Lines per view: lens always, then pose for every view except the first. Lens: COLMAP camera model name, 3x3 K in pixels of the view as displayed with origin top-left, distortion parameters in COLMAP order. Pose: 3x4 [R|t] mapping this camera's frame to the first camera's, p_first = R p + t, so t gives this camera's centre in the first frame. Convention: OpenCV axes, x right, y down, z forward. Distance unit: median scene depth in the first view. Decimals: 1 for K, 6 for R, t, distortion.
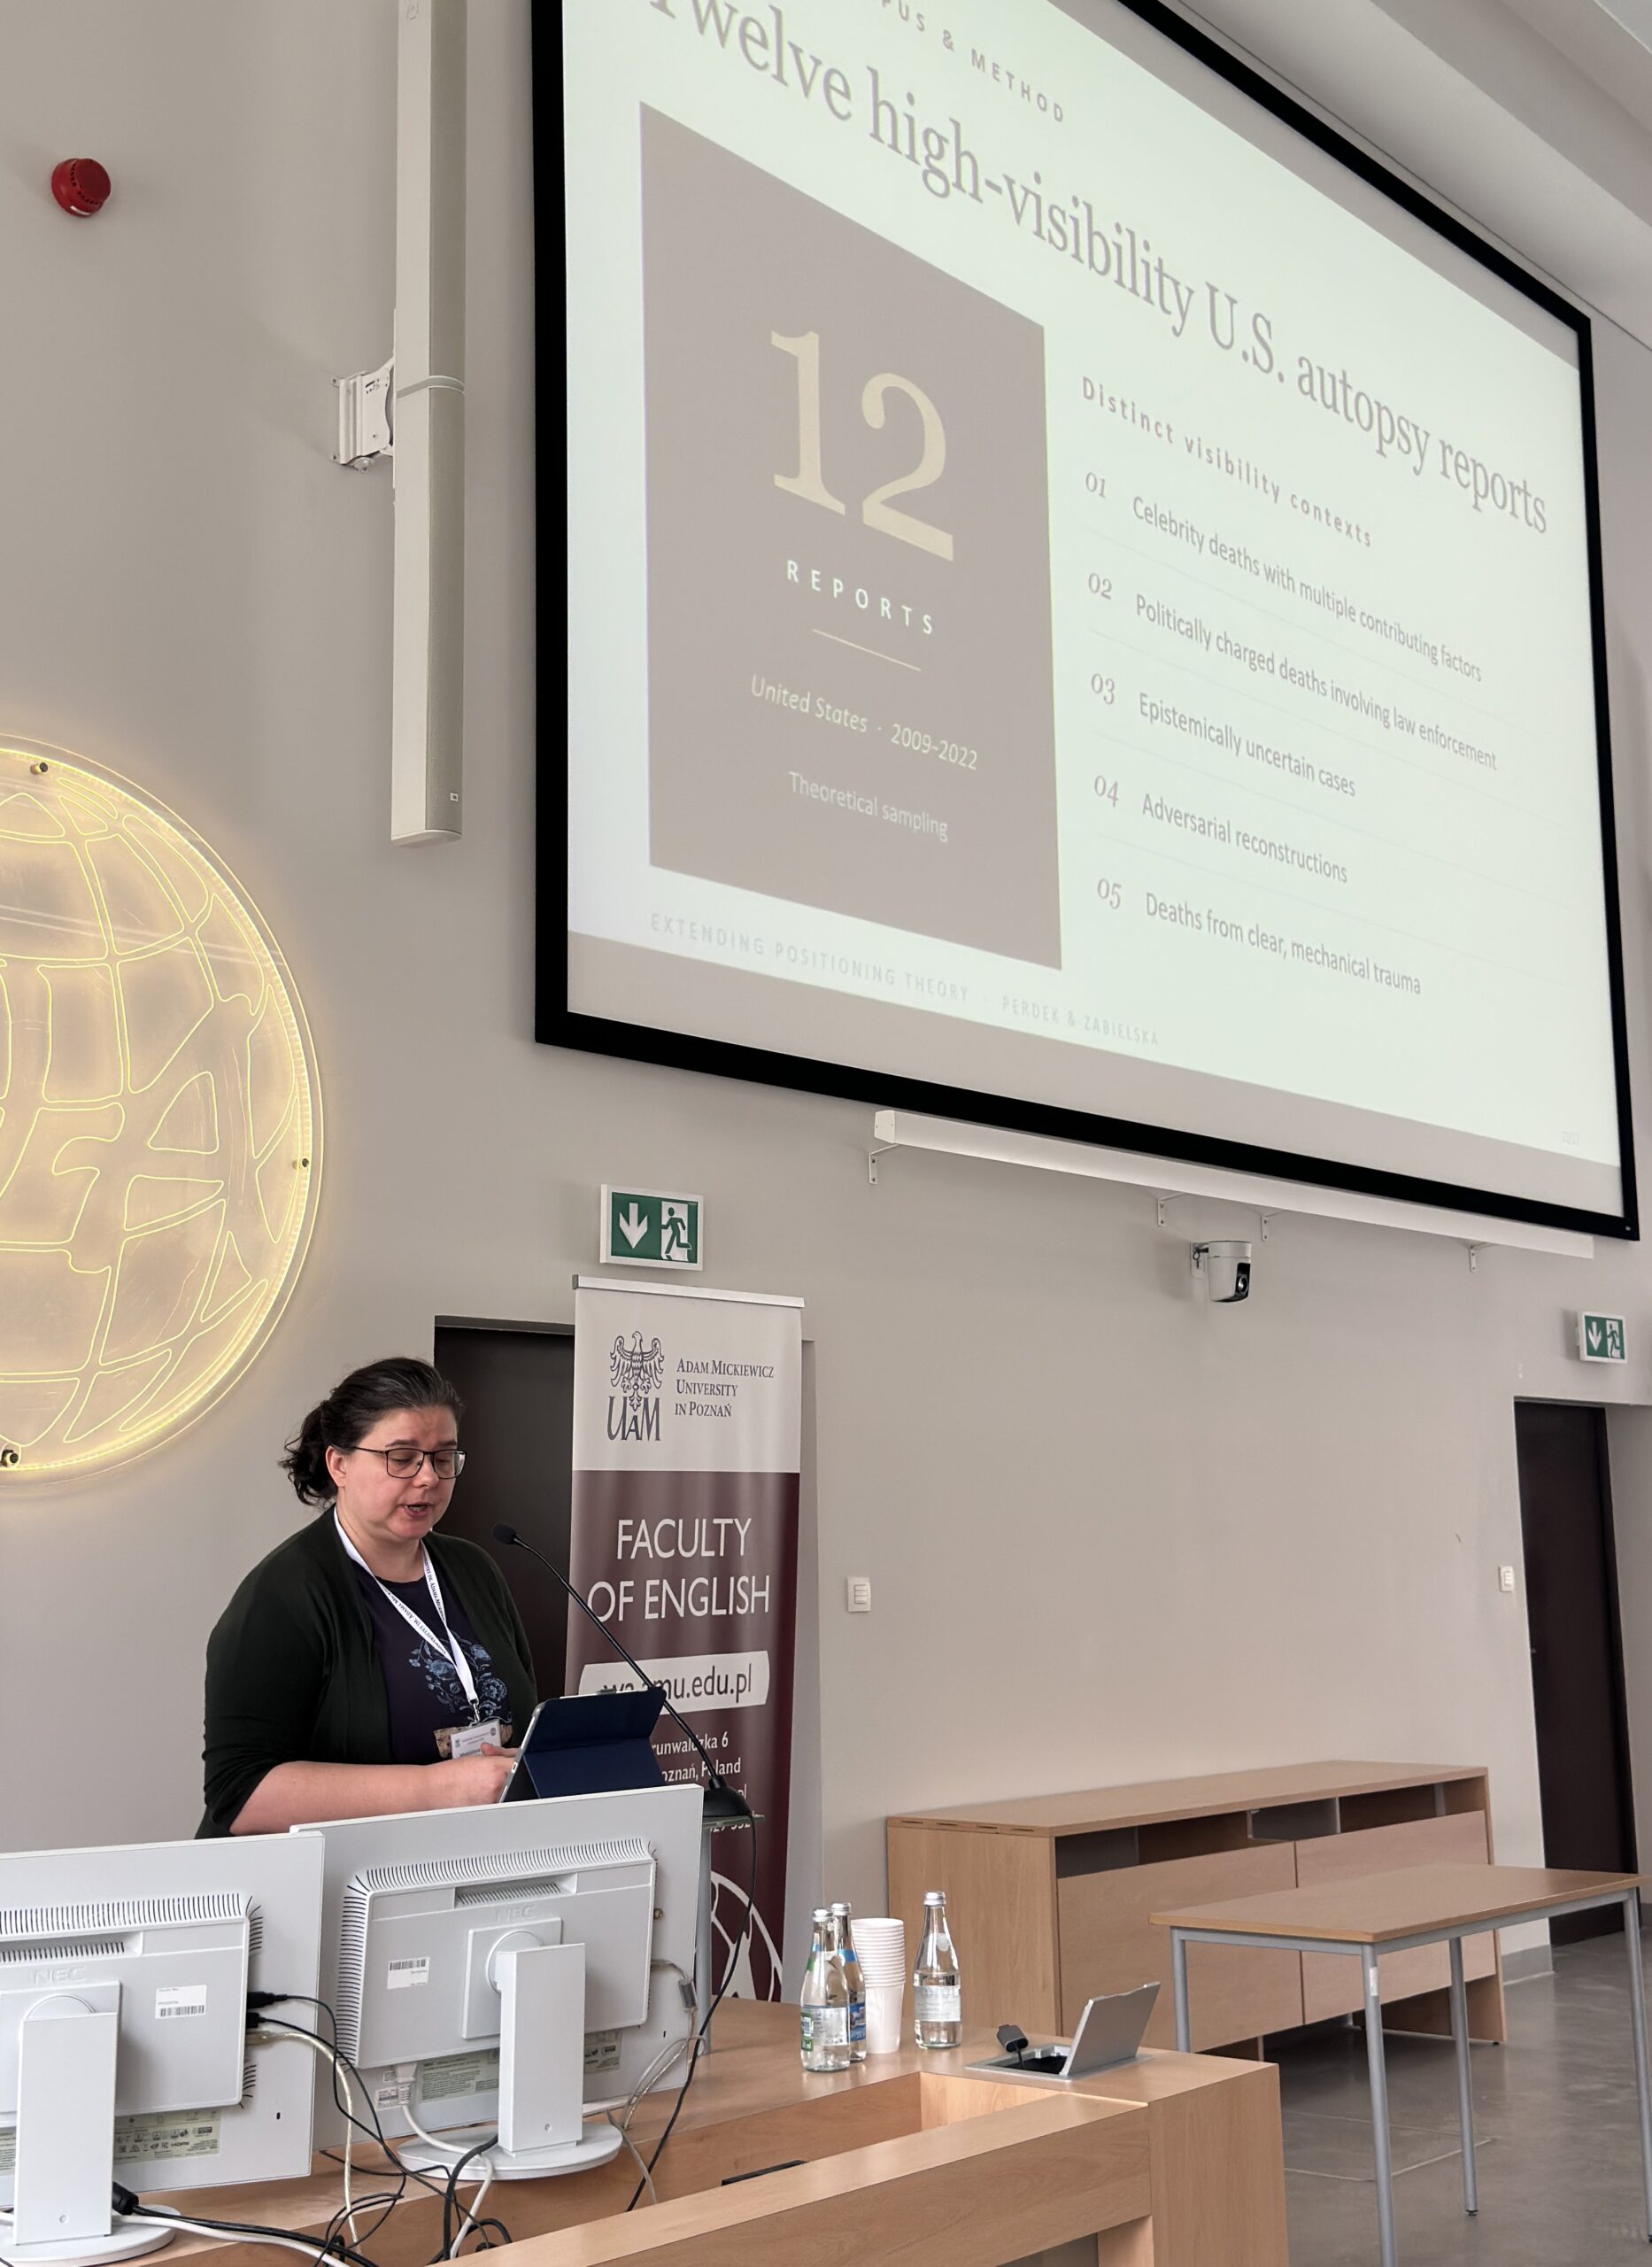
lens RADIAL K [[2748.6, 0, 794.1], [0, 2748.6, 1108.0], [0, 0, 1]] dist [0.138165, 0.000000]
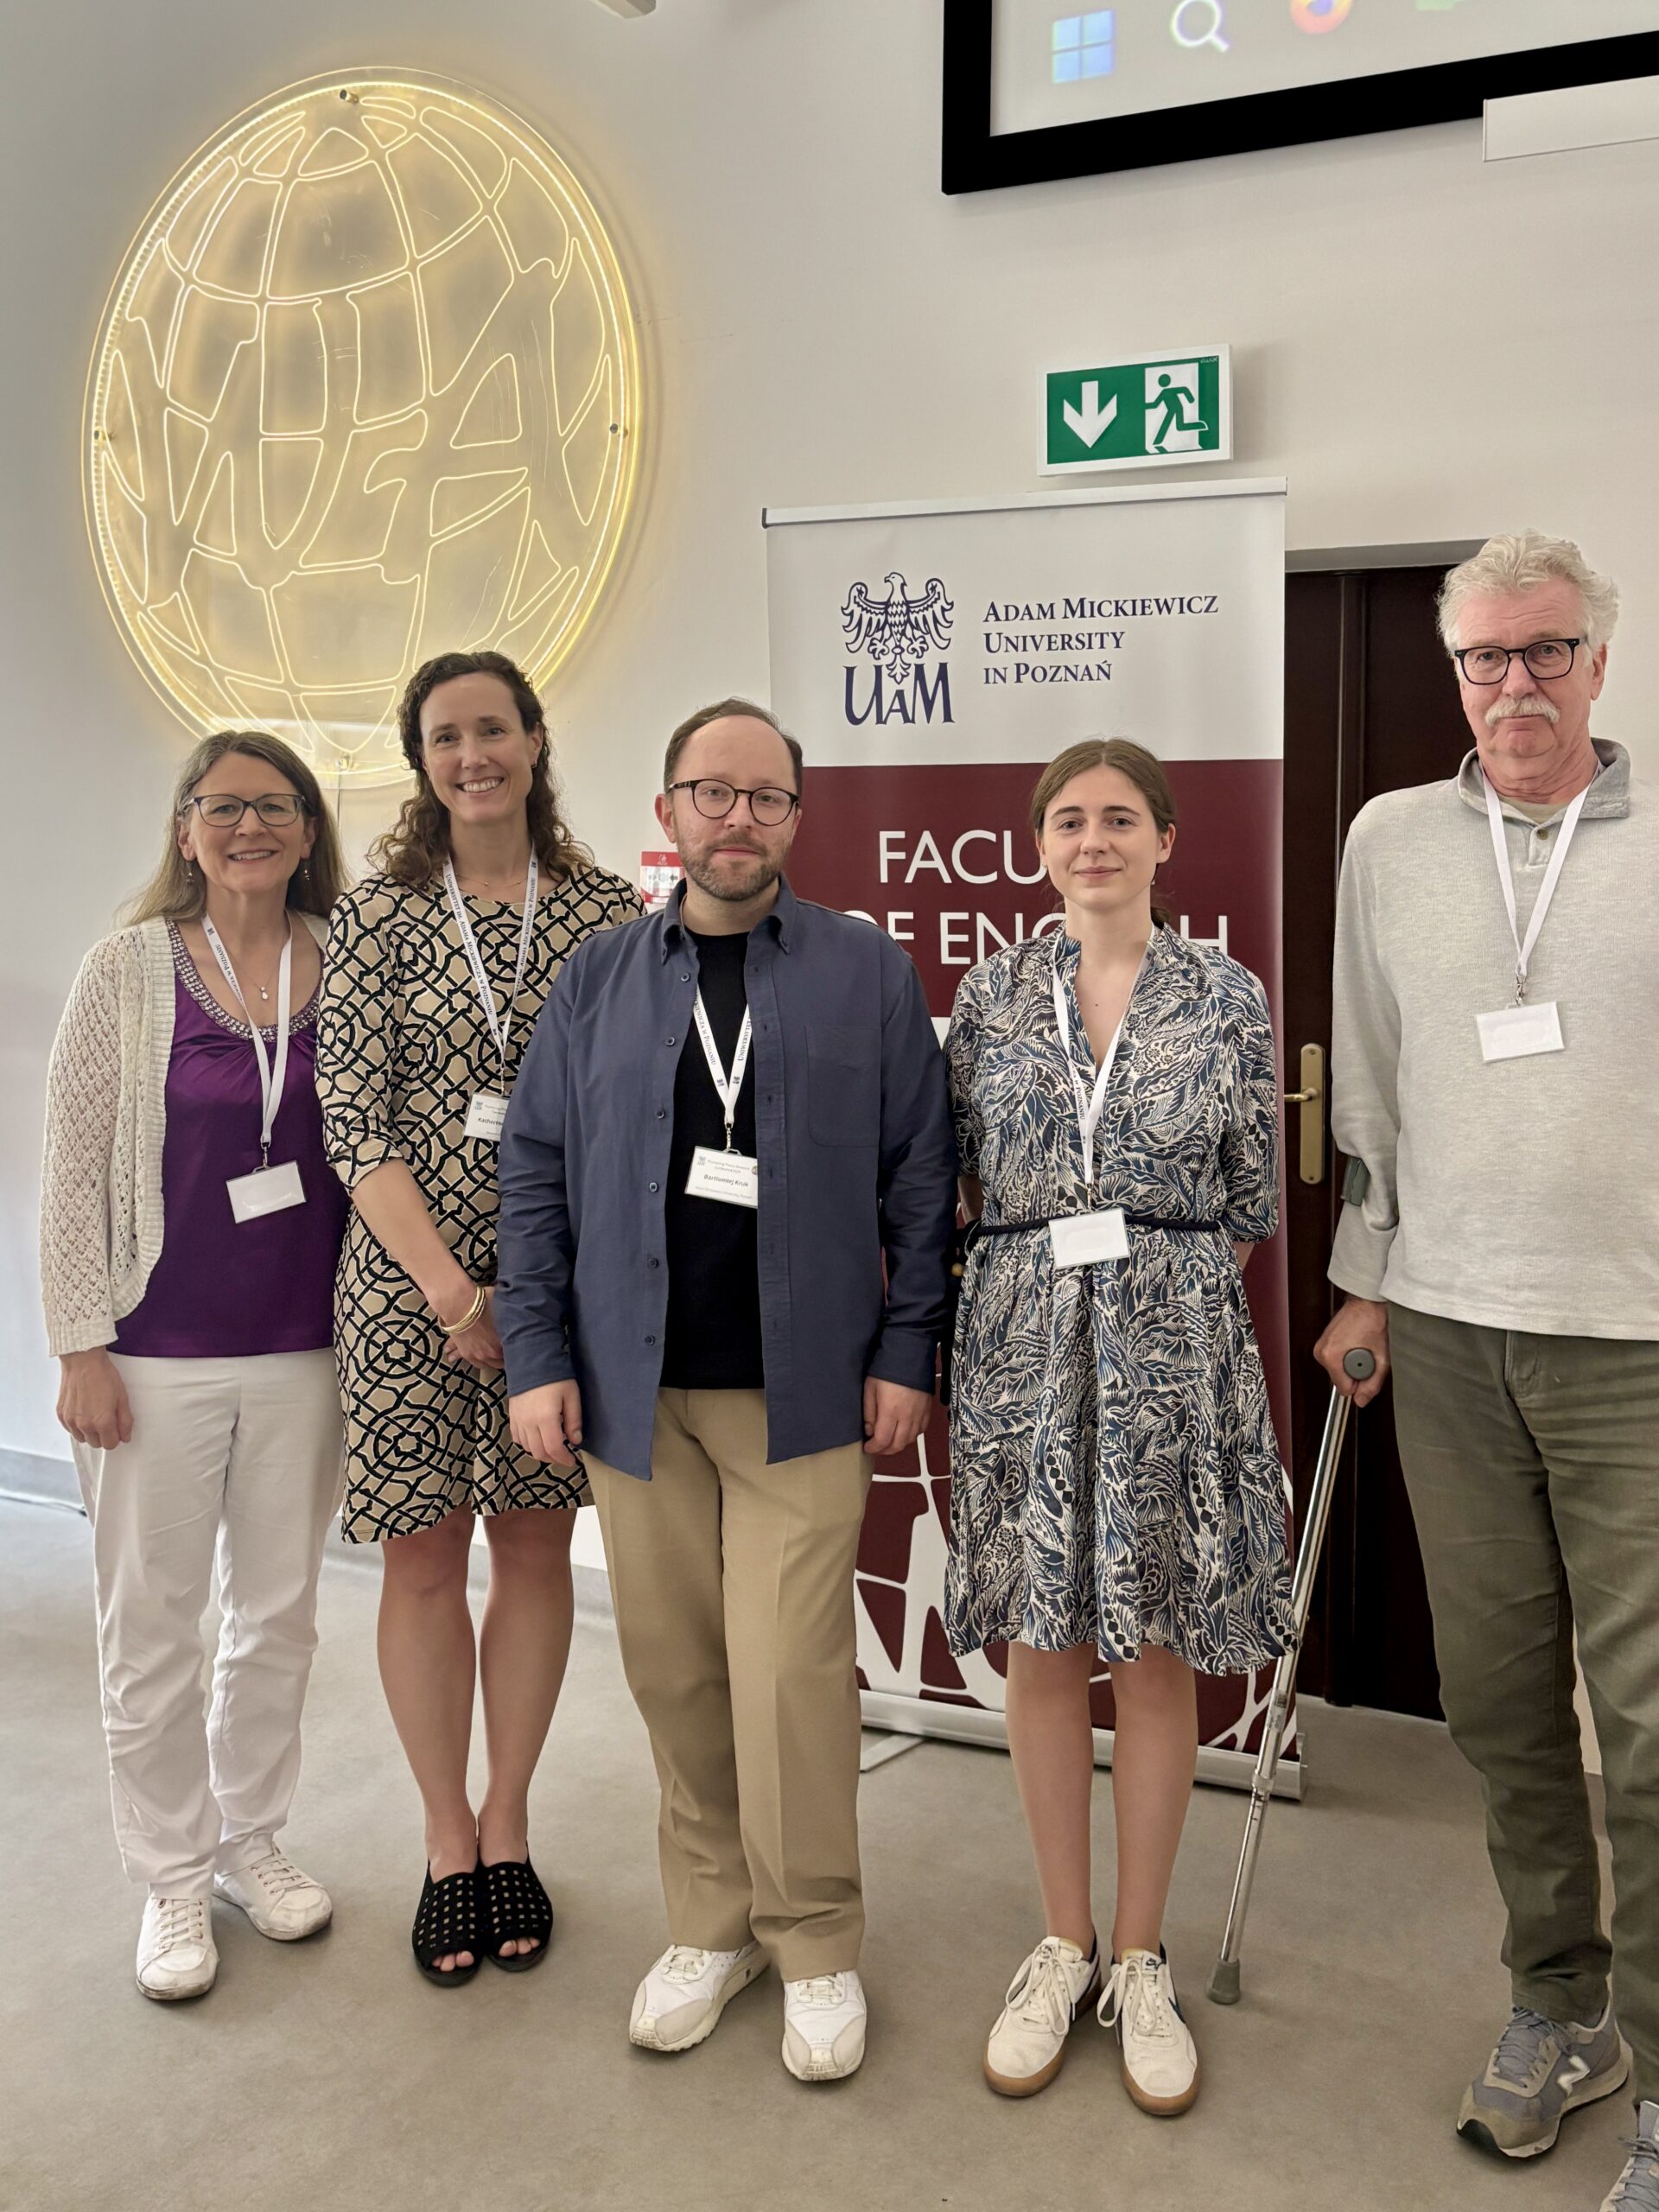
lens RADIAL K [[2020.9, 0, 912.8], [0, 2020.9, 878.8], [0, 0, 1]] dist [-0.002675, 0.012149]
pose [[0.253874, 0.040616, -0.966384, 0.453123], [0.144147, 0.986372, 0.079324, 0.117707], [0.956436, -0.159440, 0.244559, 0.854785]]
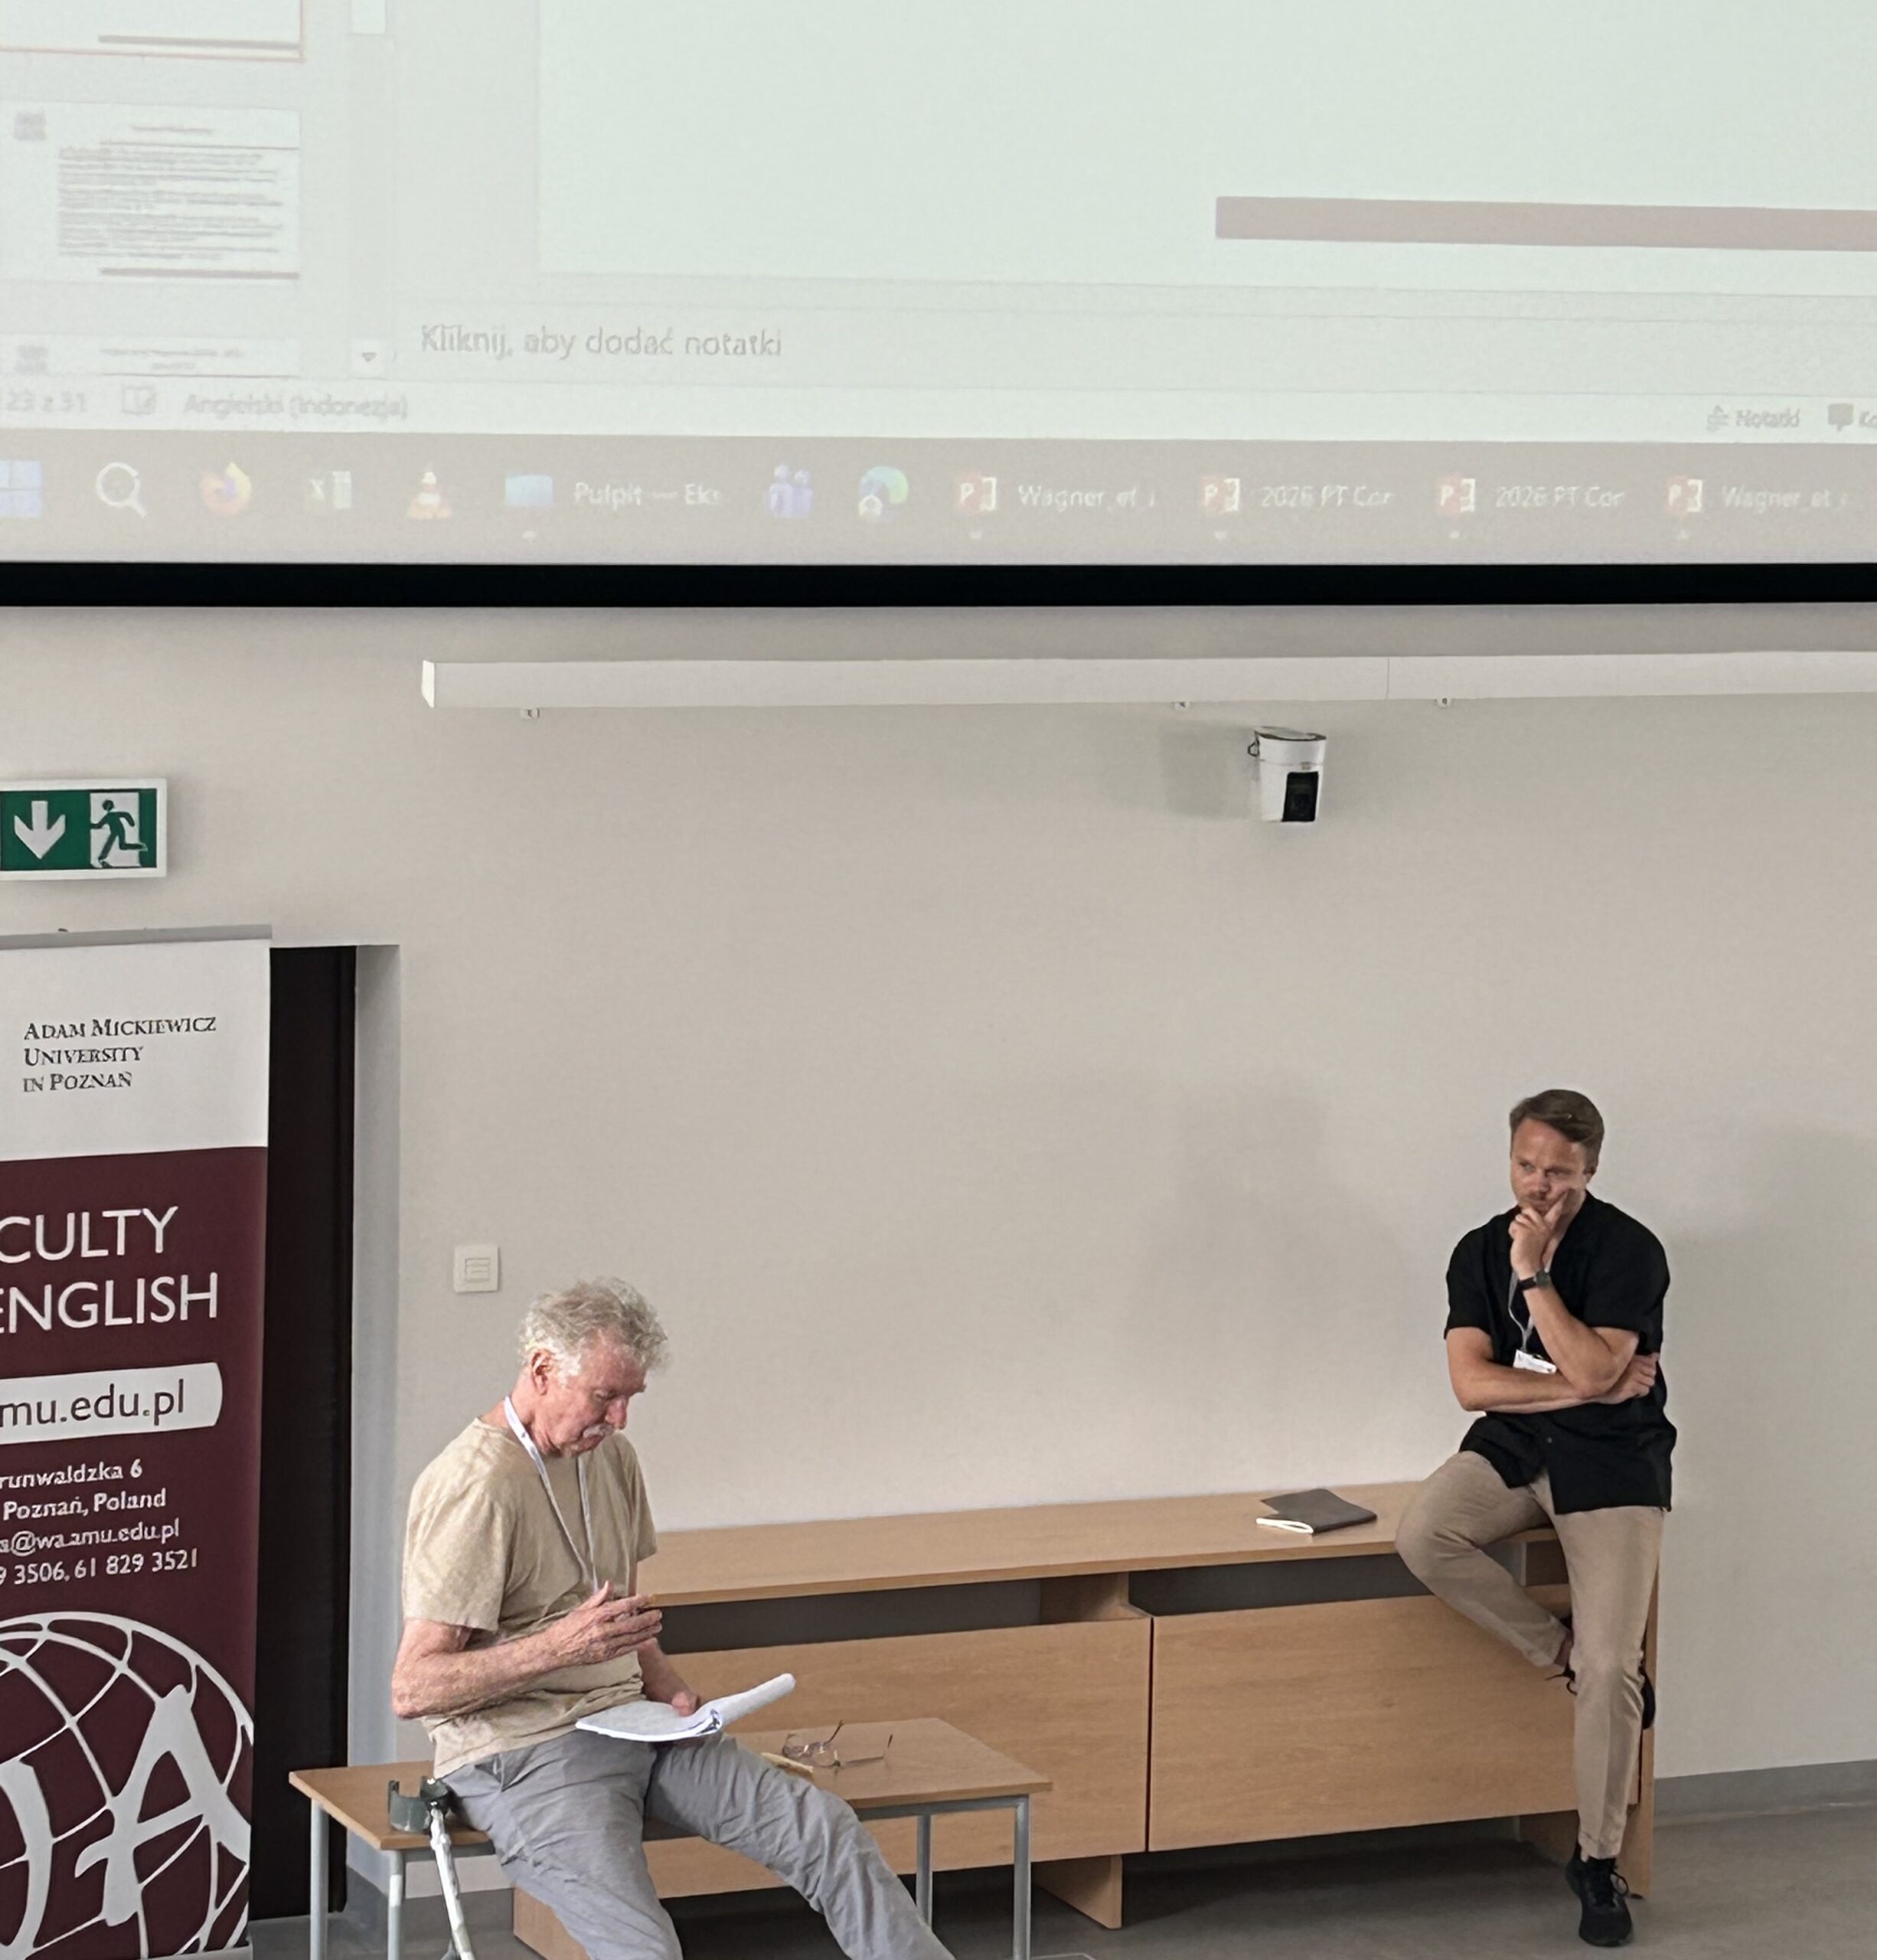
lens RADIAL K [[5989.4, 0, 924.1], [0, 5989.4, 1189.4], [0, 0, 1]] dist [0.220220, 0.000000]
pose [[0.899742, 0.099303, -0.424974, 0.949917], [0.035887, 0.953636, 0.298815, -0.379953], [0.434944, -0.284107, 0.854463, -0.398648]]
